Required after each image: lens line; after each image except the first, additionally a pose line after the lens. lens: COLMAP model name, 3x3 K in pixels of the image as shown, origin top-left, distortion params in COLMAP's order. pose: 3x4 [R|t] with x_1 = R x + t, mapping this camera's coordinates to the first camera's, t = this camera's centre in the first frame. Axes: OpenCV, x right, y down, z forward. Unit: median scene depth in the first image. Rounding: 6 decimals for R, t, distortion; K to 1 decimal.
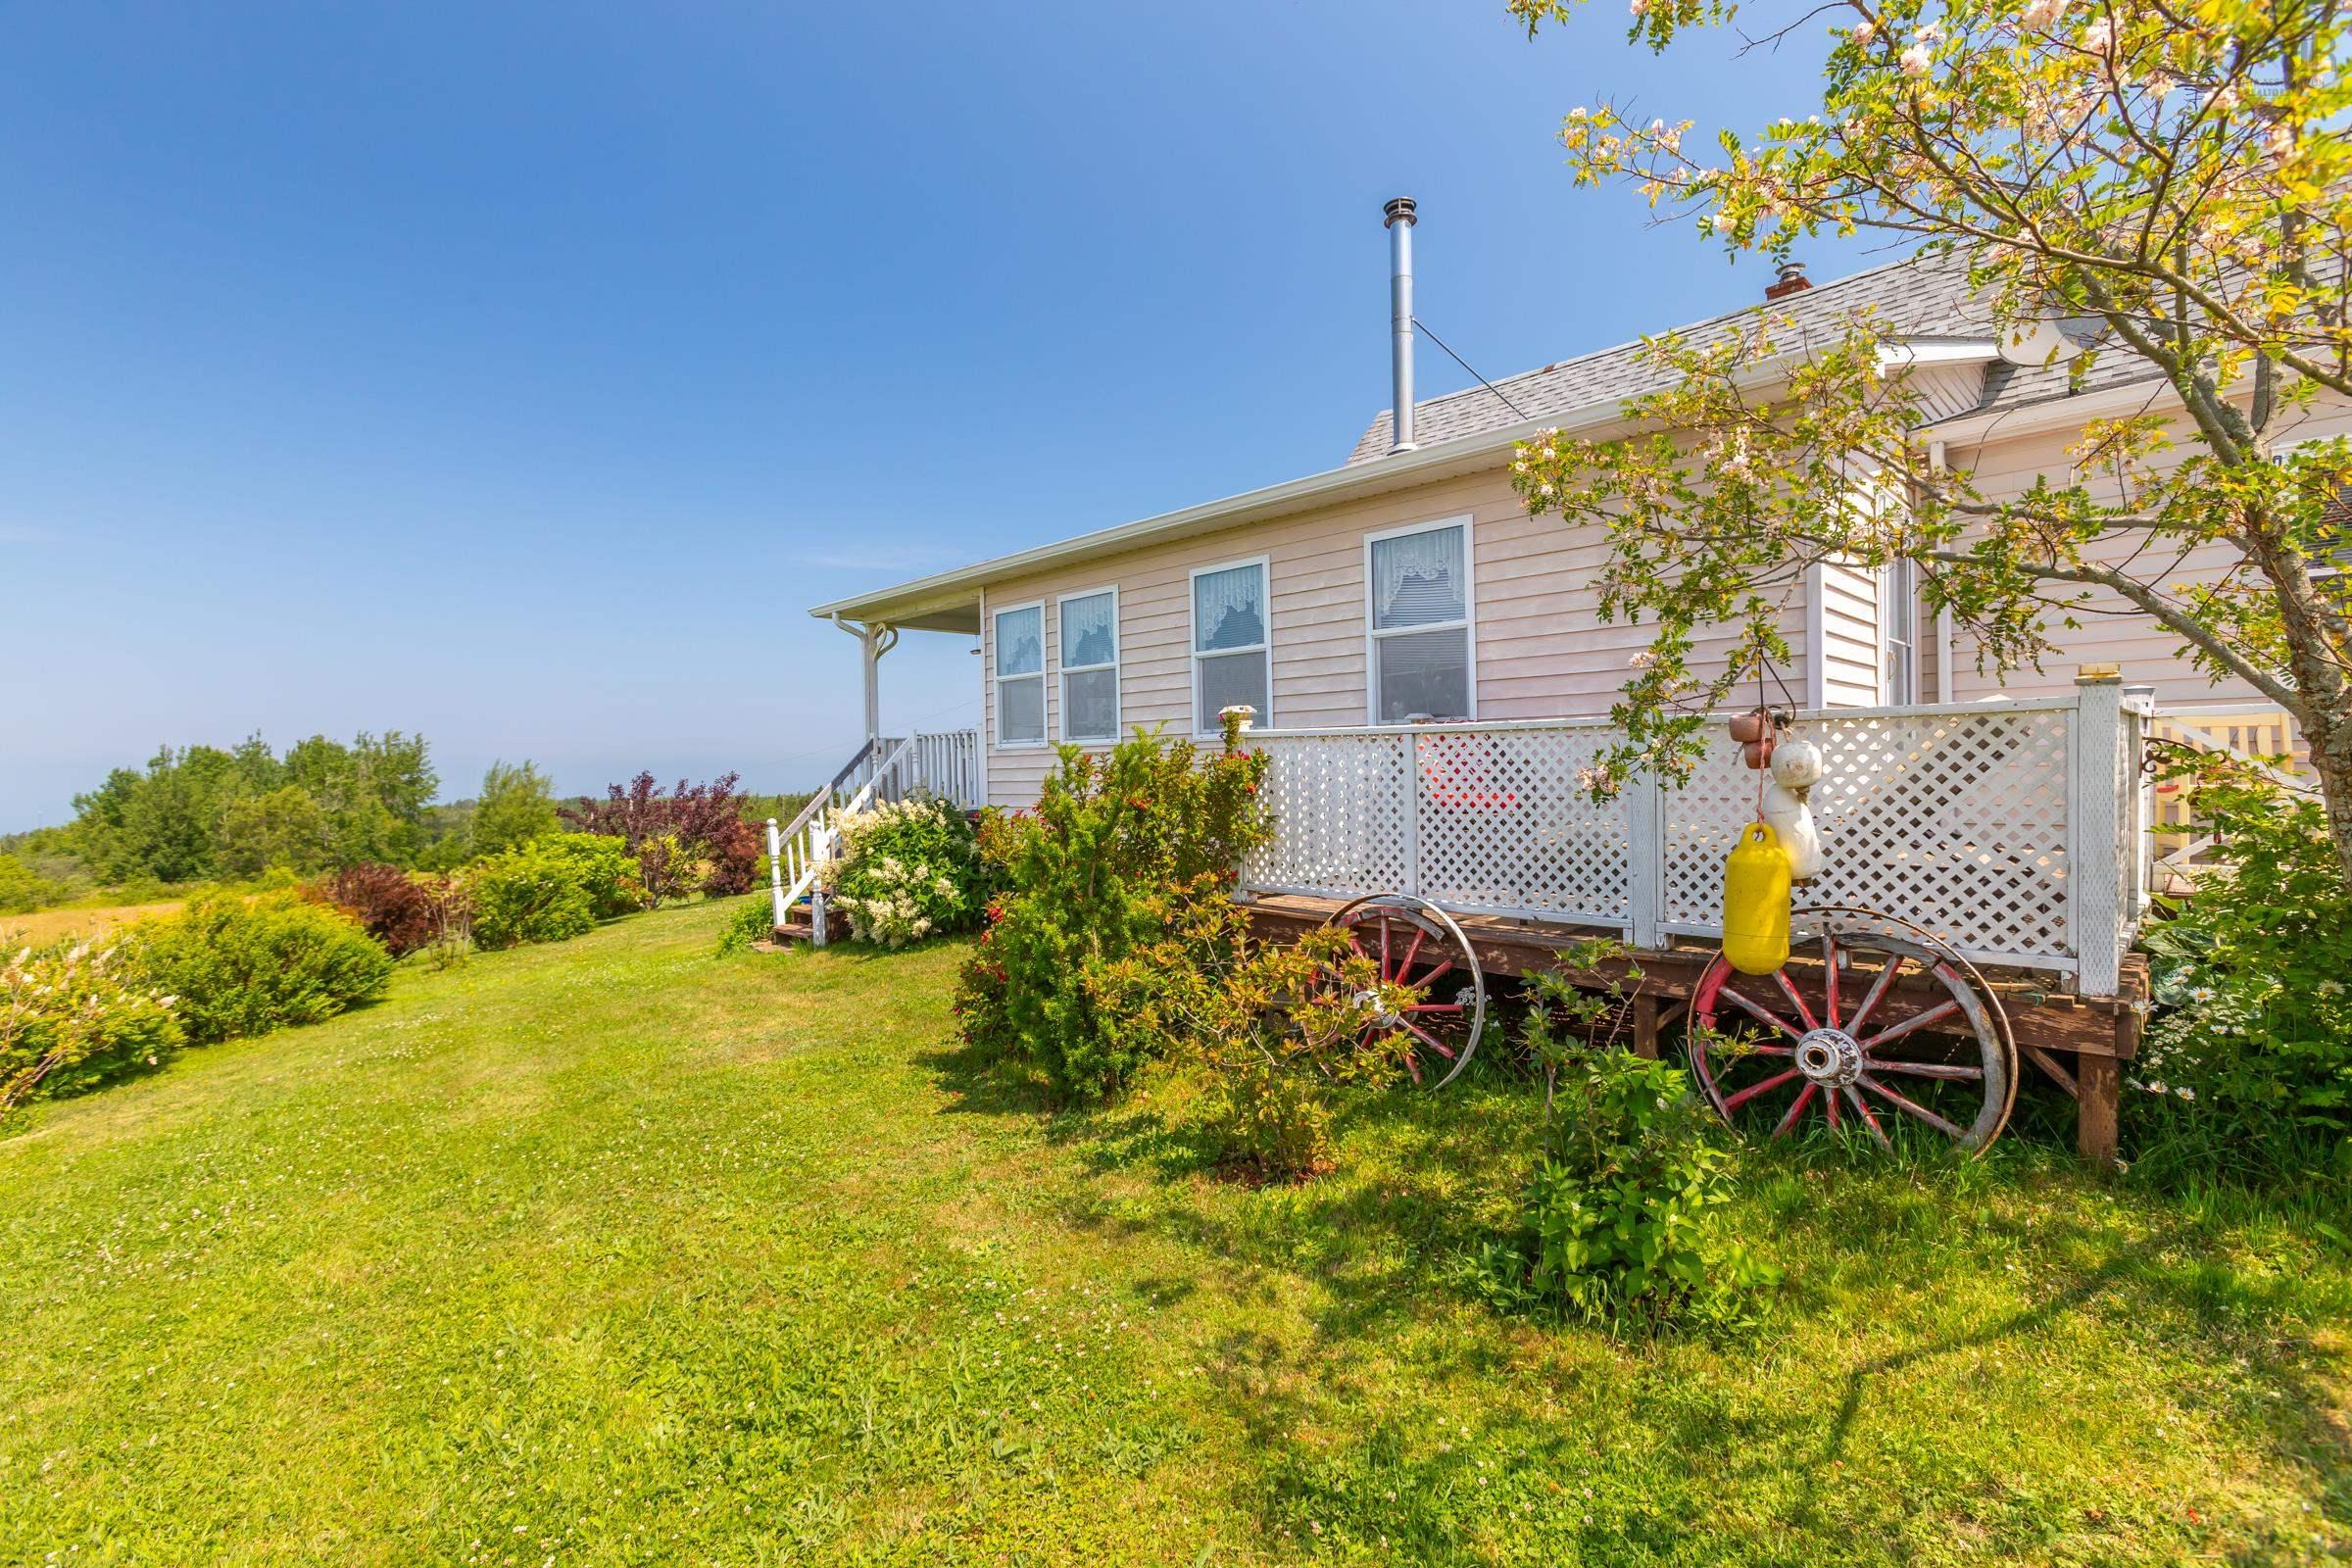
lens RADIAL K [[1099.2, 0, 1173.5], [0, 1099.2, 772.4], [0, 0, 1]] dist [0.003294, 0.001552]
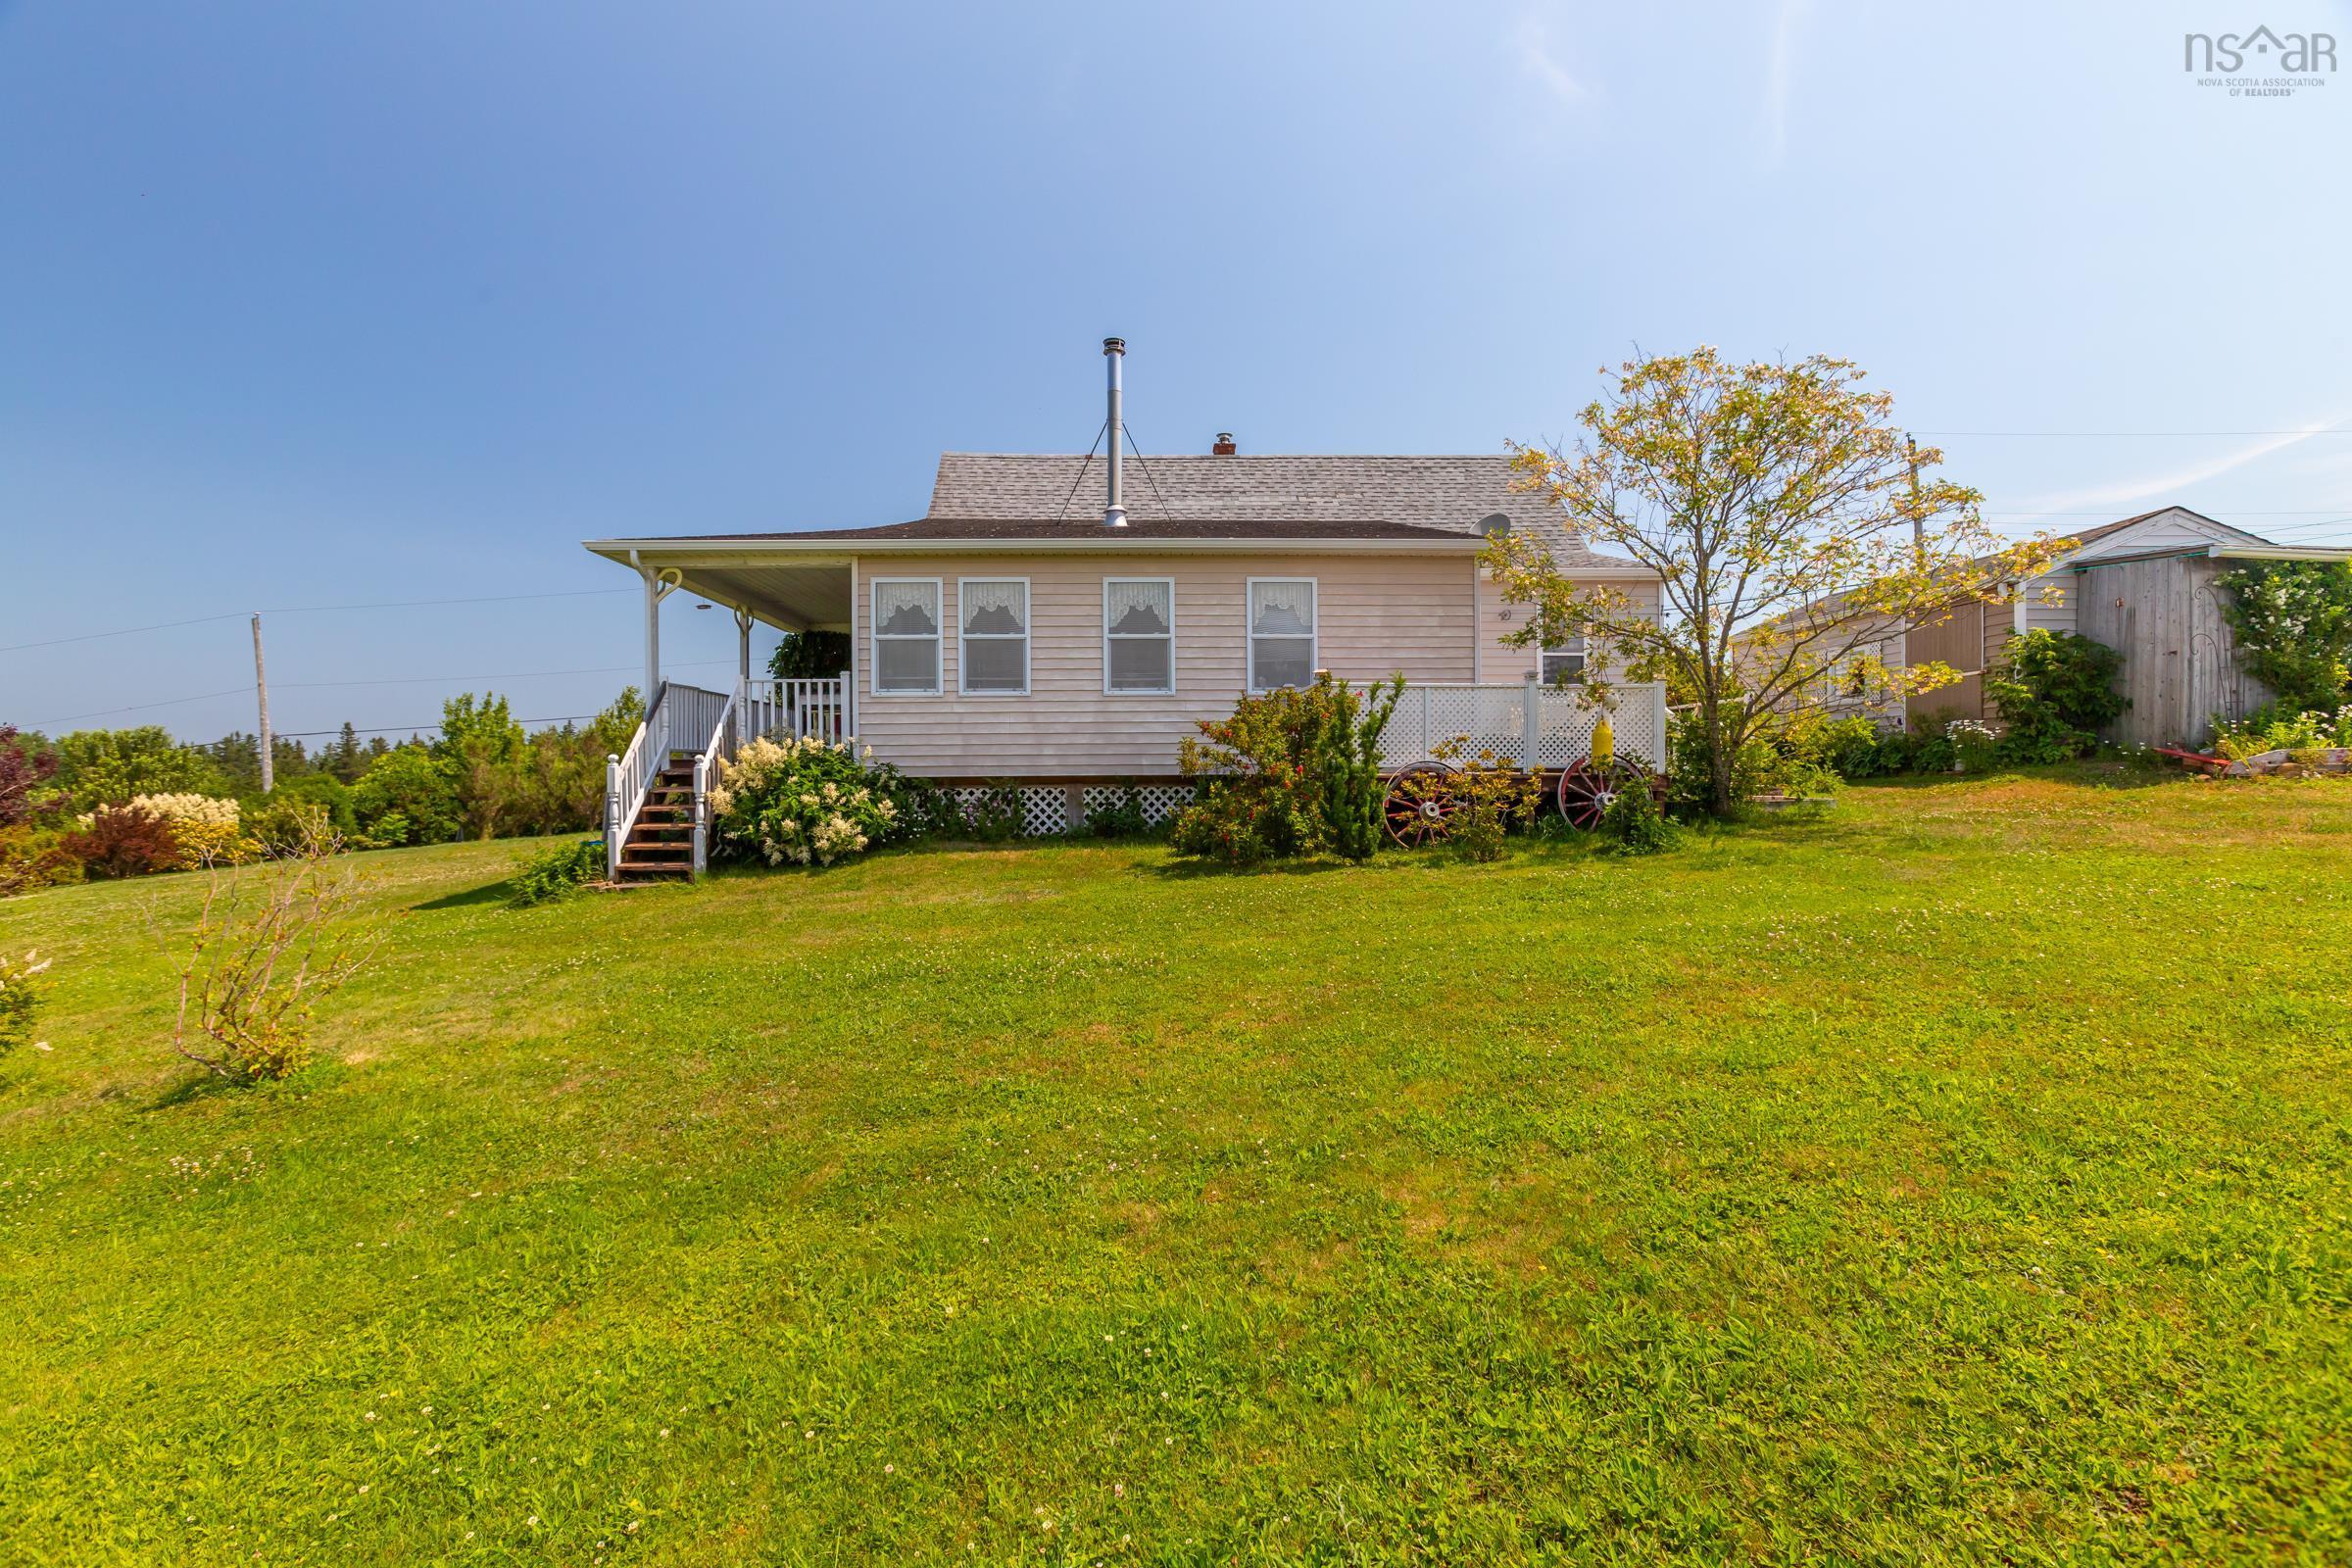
lens RADIAL K [[1099.2, 0, 1176.8], [0, 1099.2, 788.8], [0, 0, 1]] dist [0.003294, 0.001552]
pose [[0.654047, -0.005934, 0.756431, -0.125357], [0.002258, 0.999980, 0.005892, 0.010730], [-0.756451, -0.002145, 0.654047, -0.003772]]
